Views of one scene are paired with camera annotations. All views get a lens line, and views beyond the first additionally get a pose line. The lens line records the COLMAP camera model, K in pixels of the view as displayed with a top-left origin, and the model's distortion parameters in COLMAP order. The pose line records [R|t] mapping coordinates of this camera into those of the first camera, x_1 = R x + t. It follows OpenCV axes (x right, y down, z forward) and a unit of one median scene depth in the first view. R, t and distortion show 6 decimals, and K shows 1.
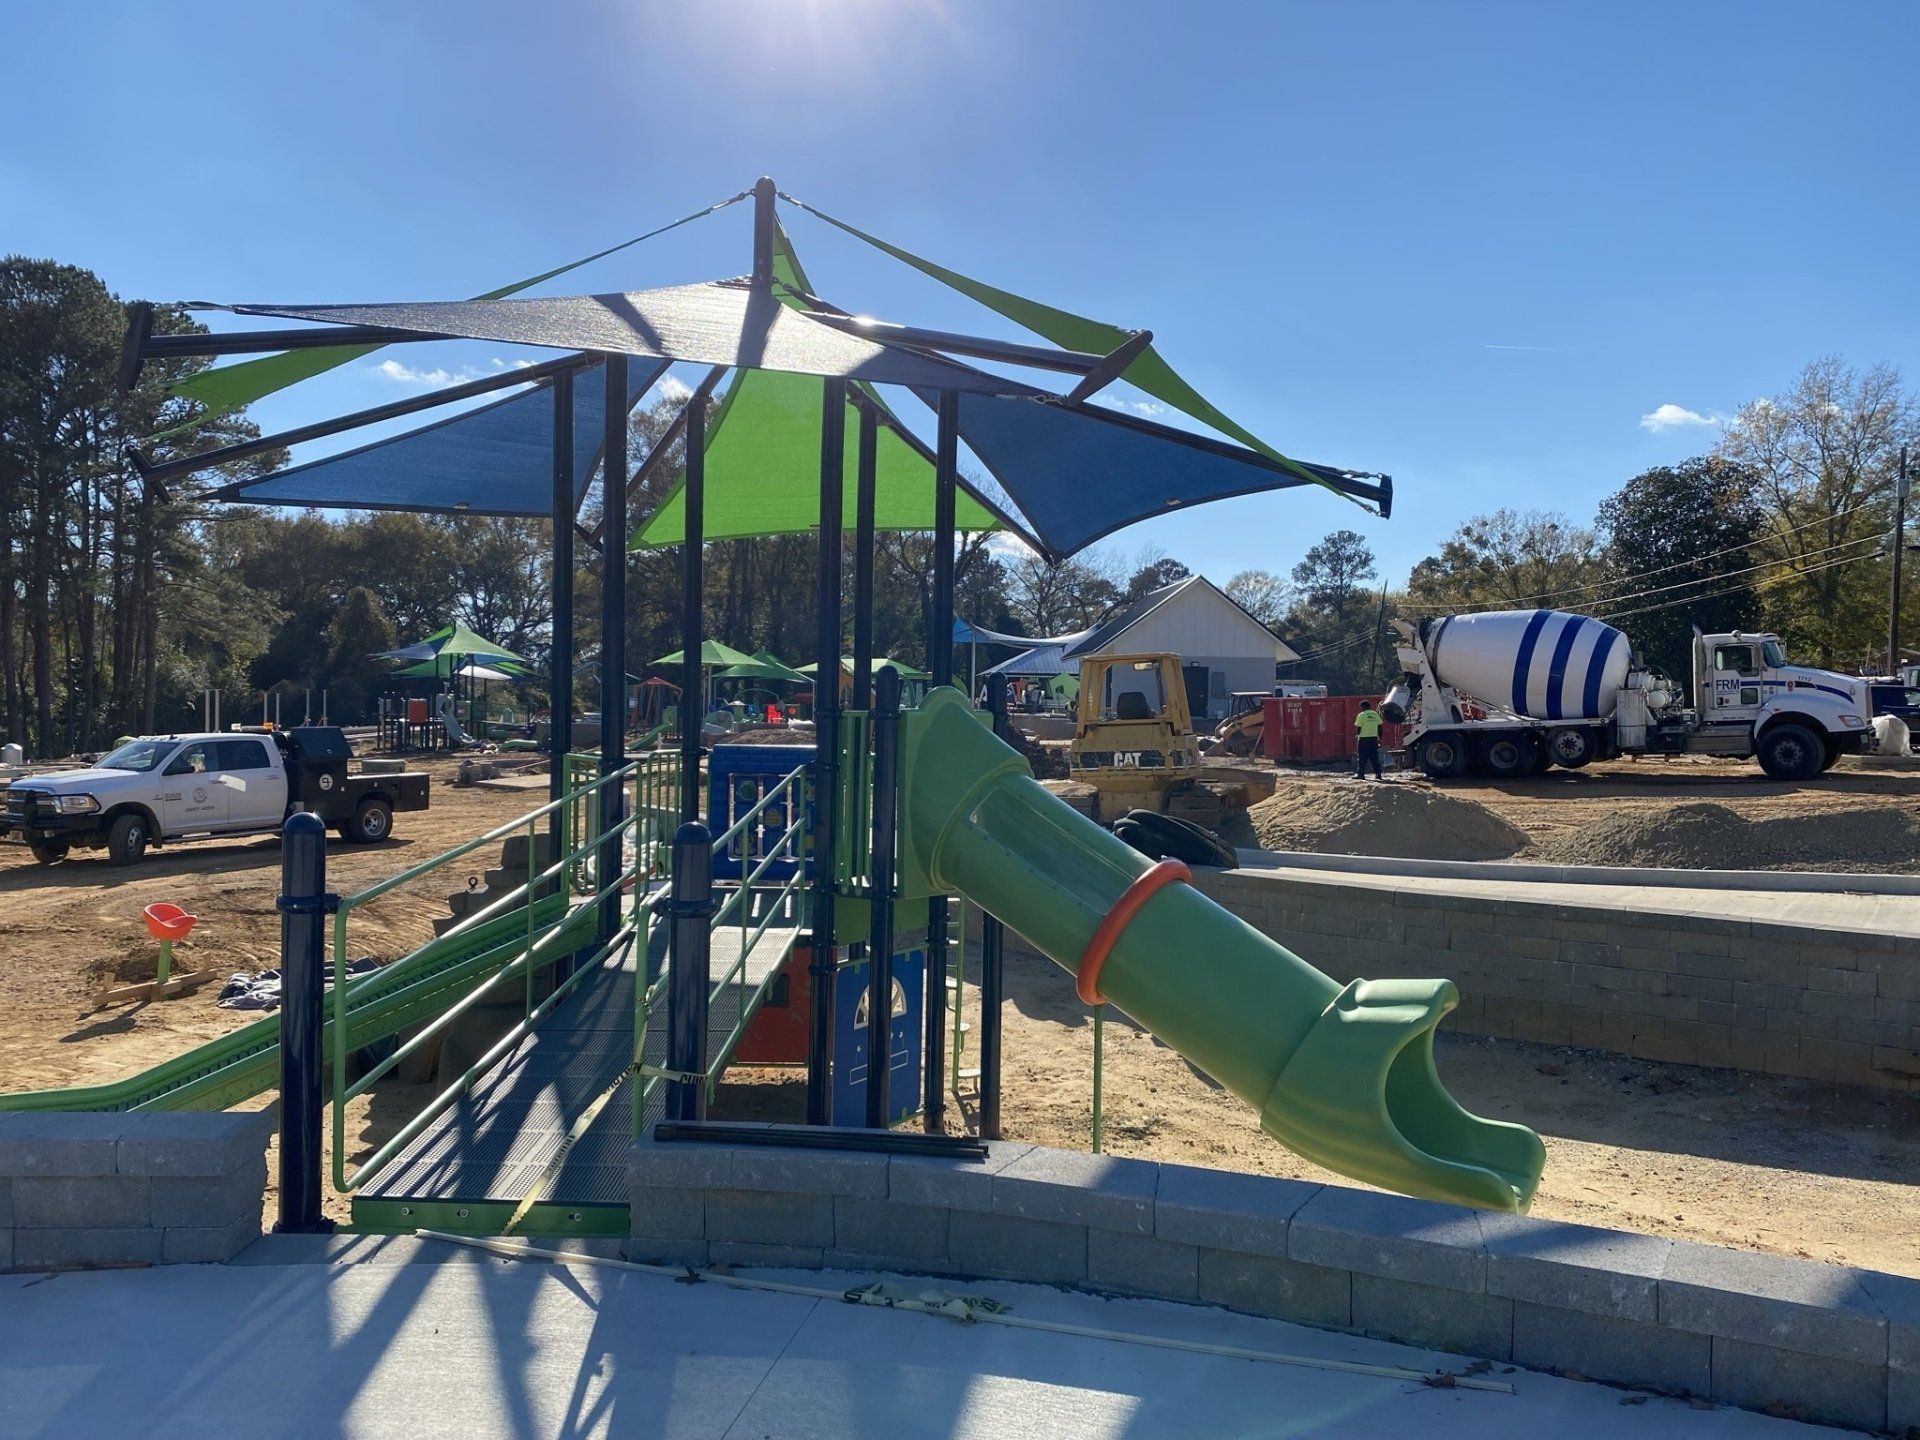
lens RADIAL K [[1432.1, 0, 905.3], [0, 1432.1, 734.9], [0, 0, 1]] dist [0.042935, -0.050460]
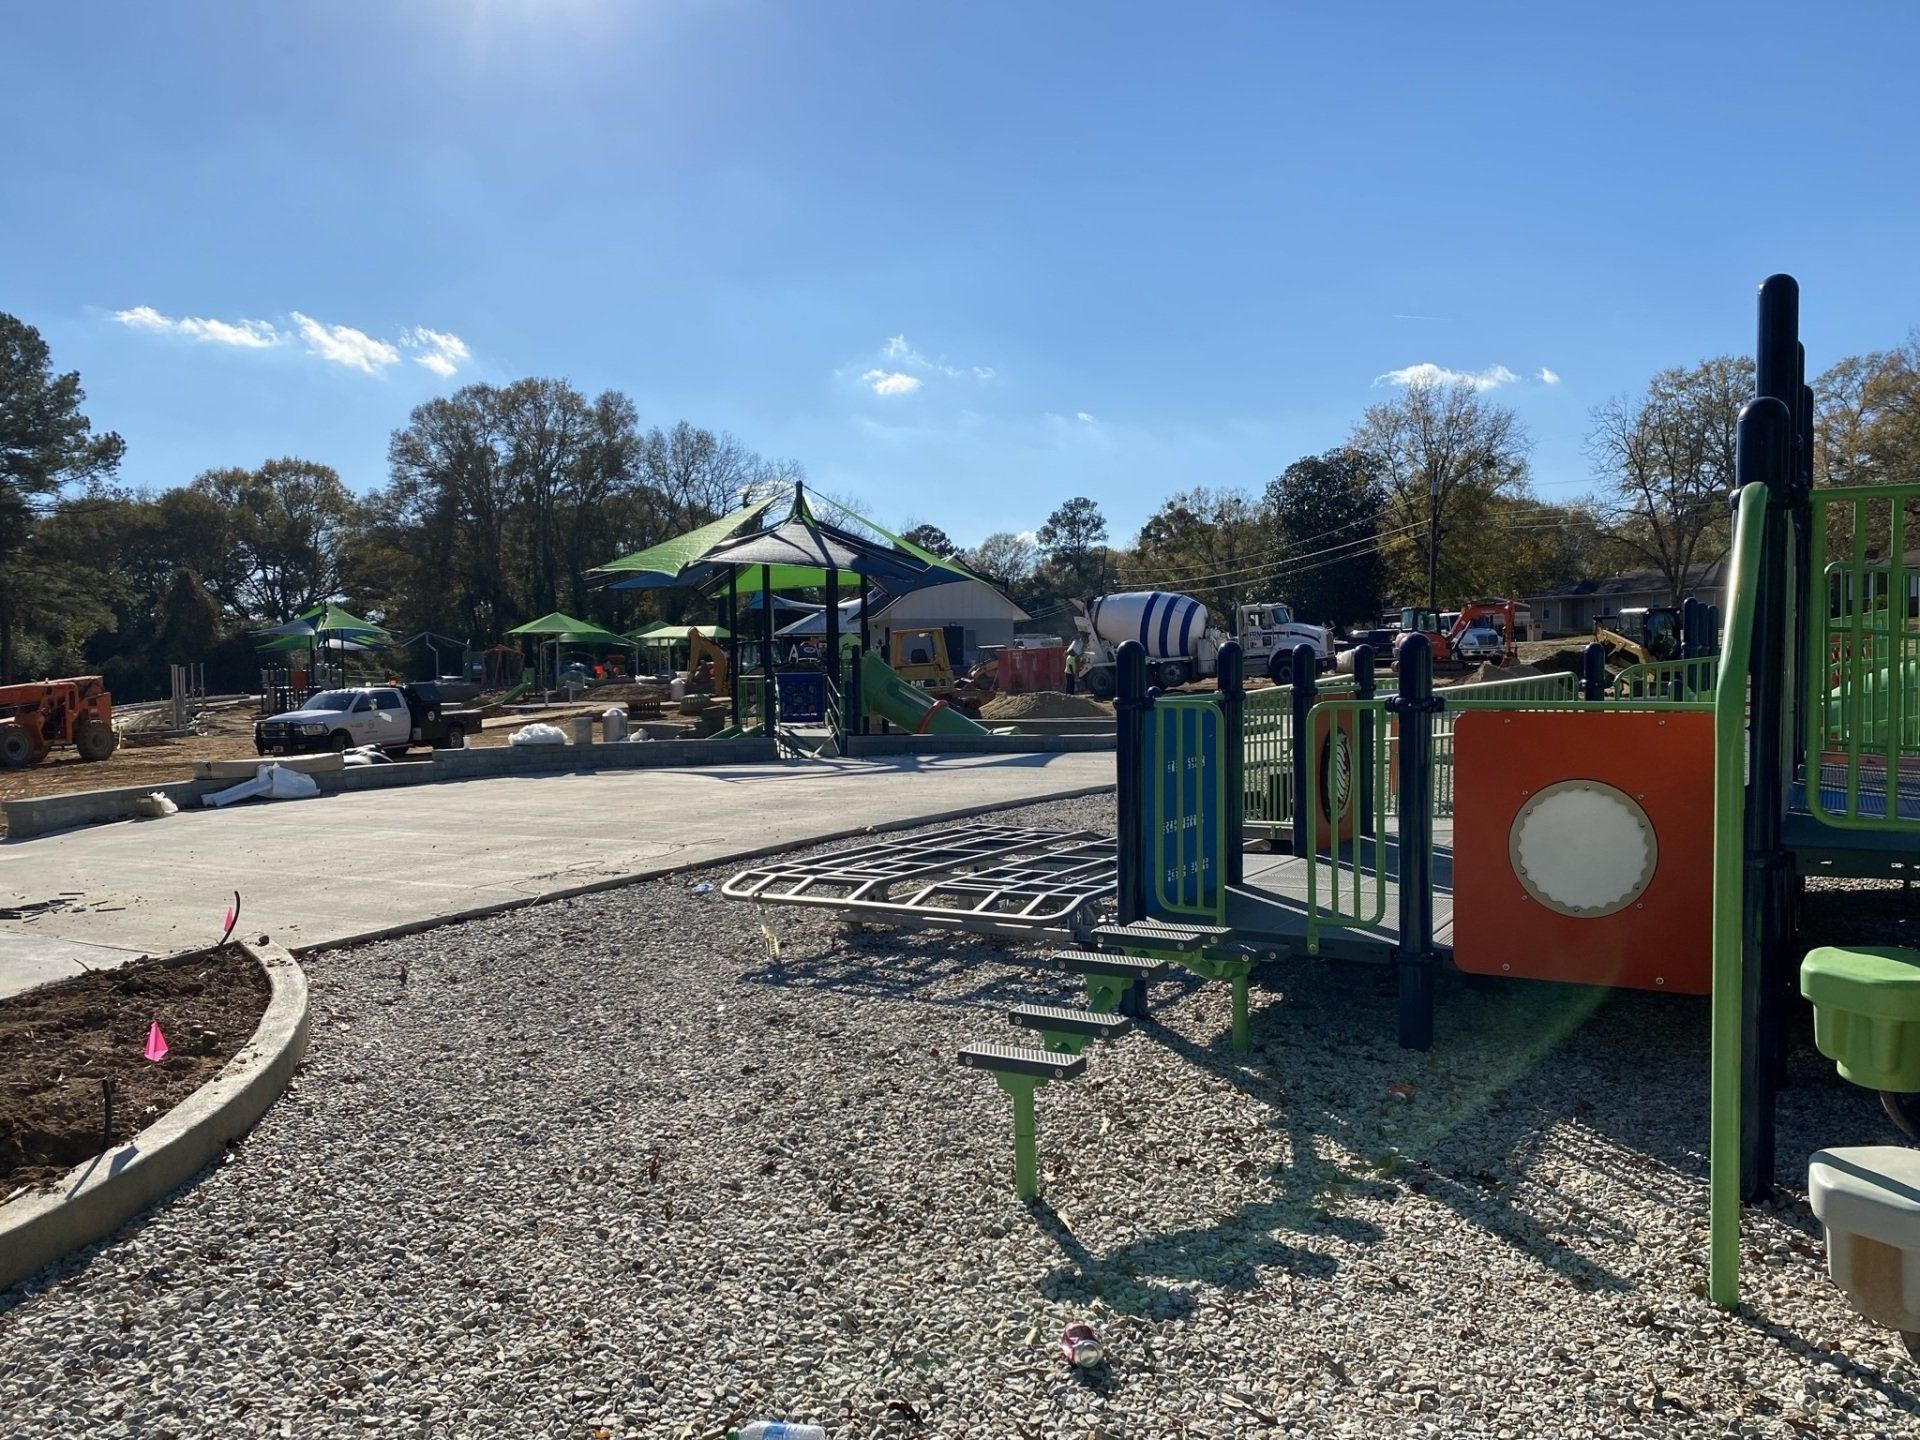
lens RADIAL K [[1432.1, 0, 964.1], [0, 1432.1, 718.1], [0, 0, 1]] dist [0.042935, -0.050460]
pose [[0.978721, -0.036732, 0.201879, -0.033039], [0.032854, 0.999206, 0.022529, 0.004191], [-0.202547, -0.015417, 0.979151, -0.170640]]
